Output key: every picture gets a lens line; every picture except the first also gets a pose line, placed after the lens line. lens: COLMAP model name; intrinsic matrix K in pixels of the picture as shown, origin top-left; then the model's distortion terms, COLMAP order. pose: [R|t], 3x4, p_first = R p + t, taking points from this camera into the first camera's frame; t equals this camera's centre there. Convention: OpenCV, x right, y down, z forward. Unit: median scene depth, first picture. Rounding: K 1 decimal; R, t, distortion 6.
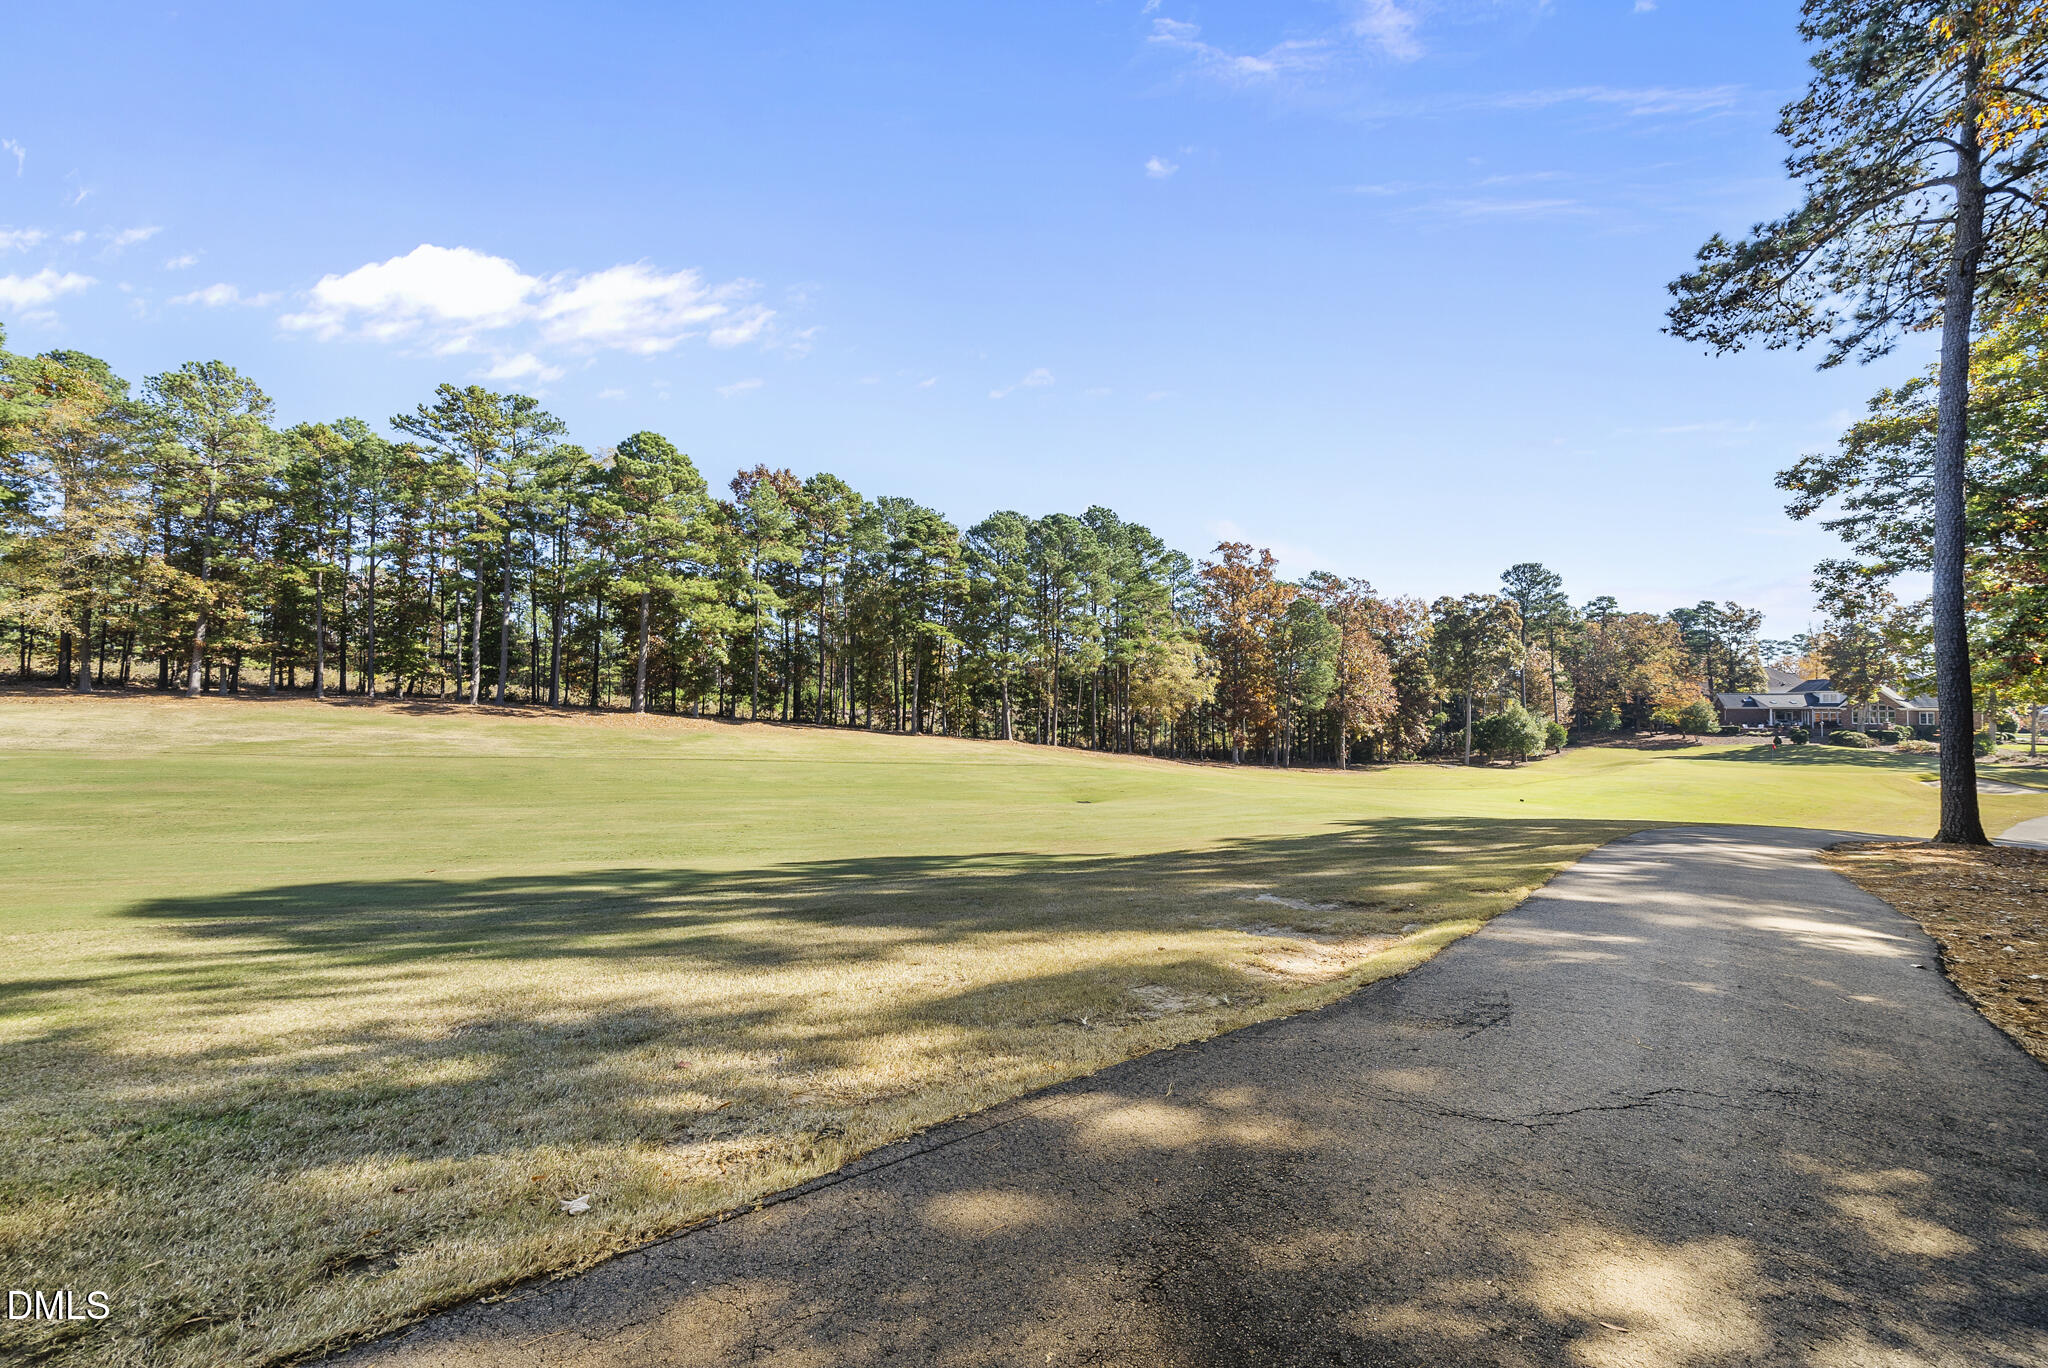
lens RADIAL K [[701.7, 0, 1020.0], [0, 701.7, 691.5], [0, 0, 1]] dist [-0.007793, -0.000232]
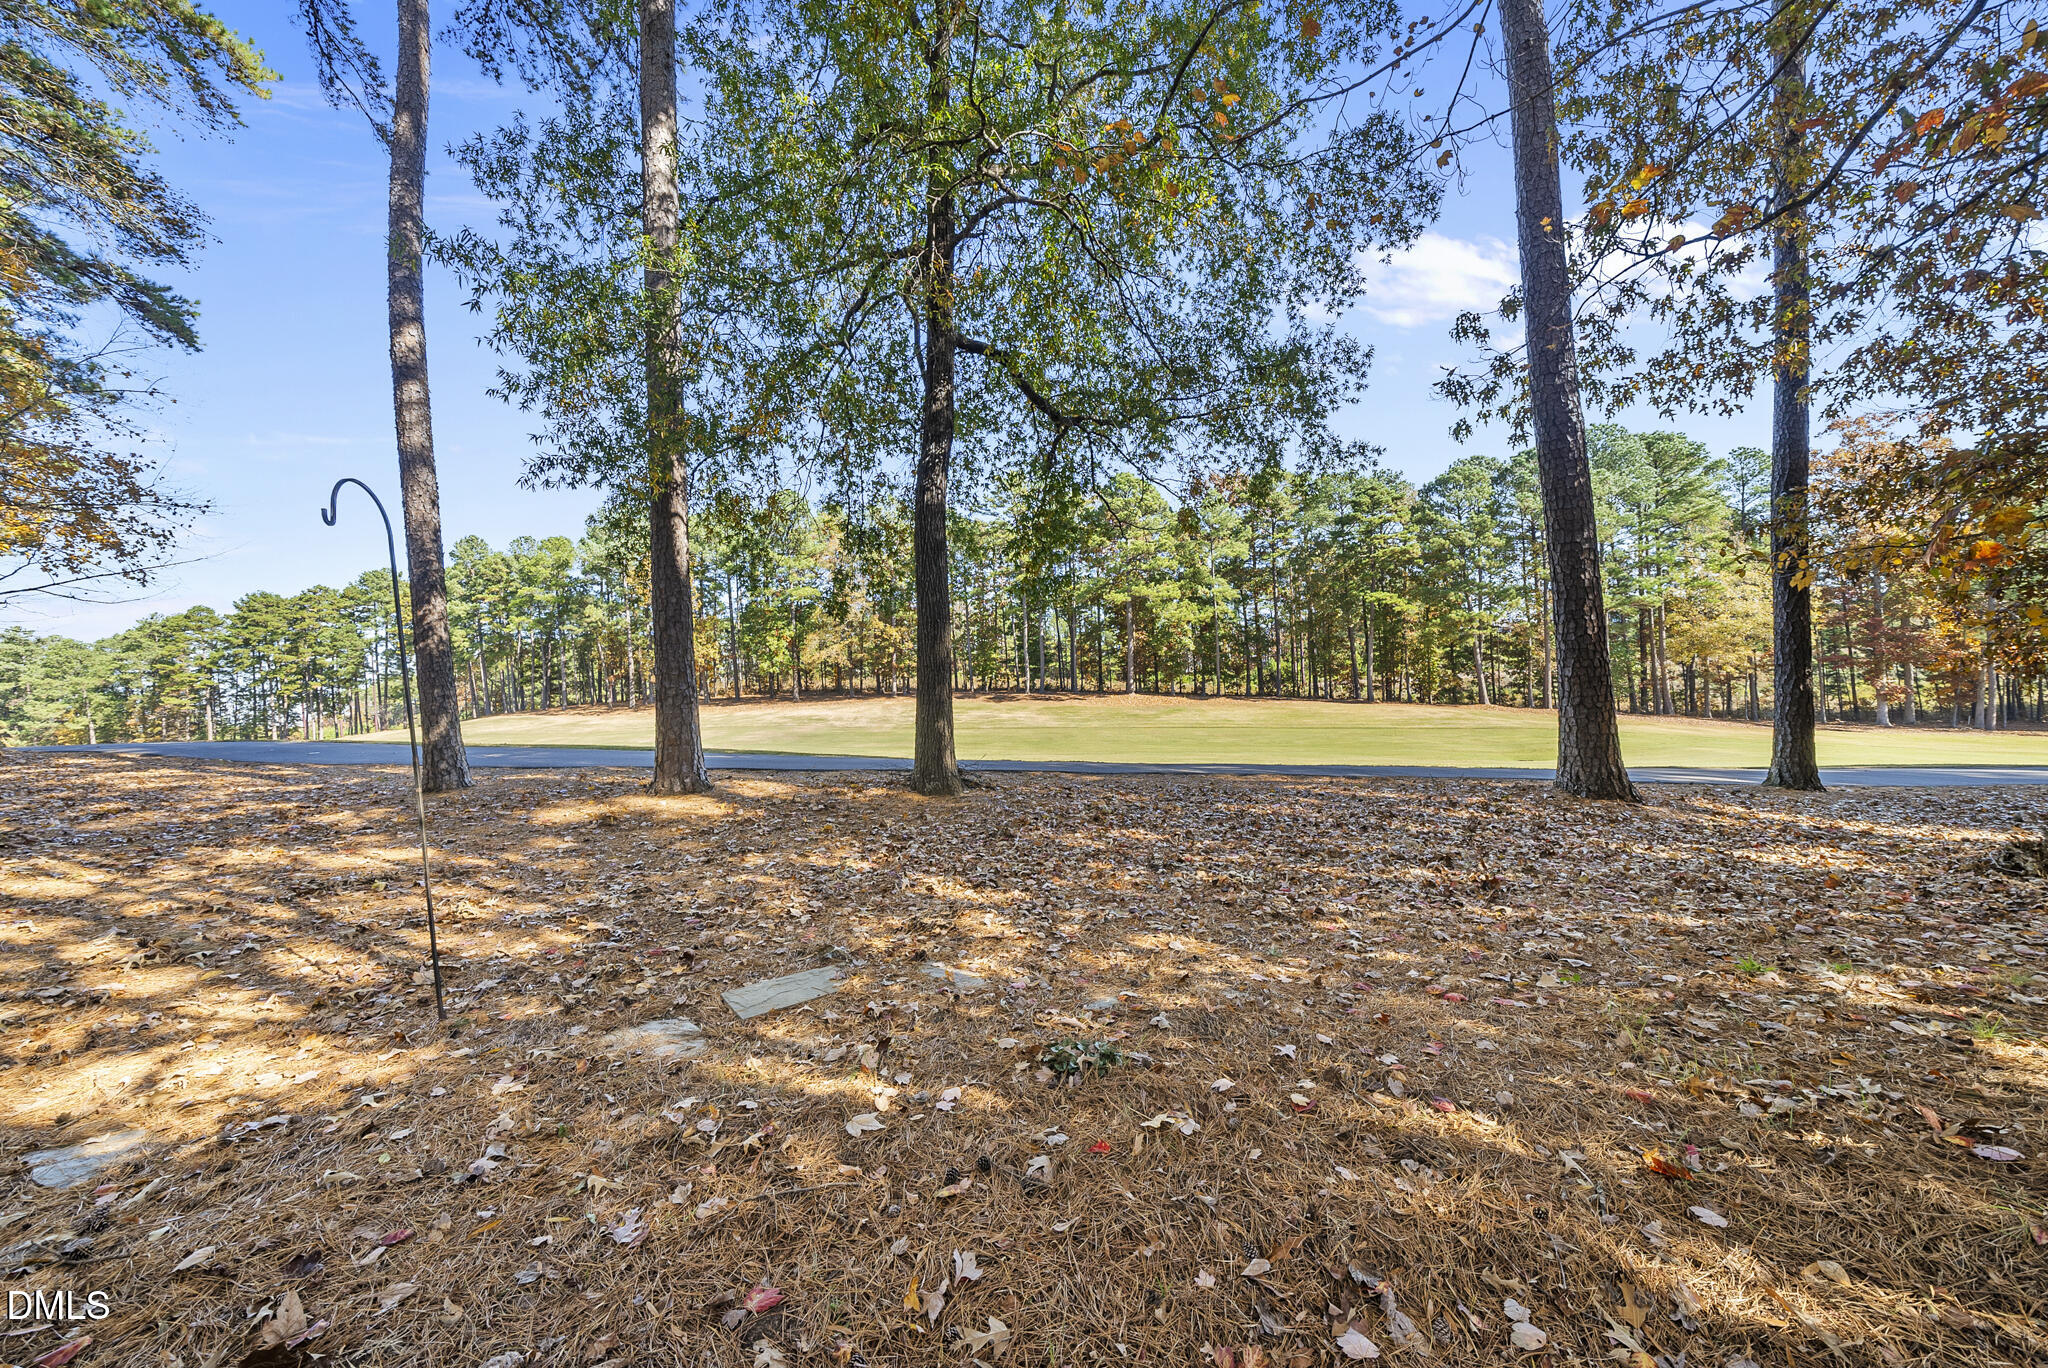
lens RADIAL K [[701.7, 0, 1020.0], [0, 701.7, 691.5], [0, 0, 1]] dist [-0.007793, -0.000232]
pose [[0.784945, -0.049172, -0.617611, 0.077356], [0.071094, 0.997410, 0.010945, -0.002256], [0.615473, -0.052499, 0.786408, -0.115613]]
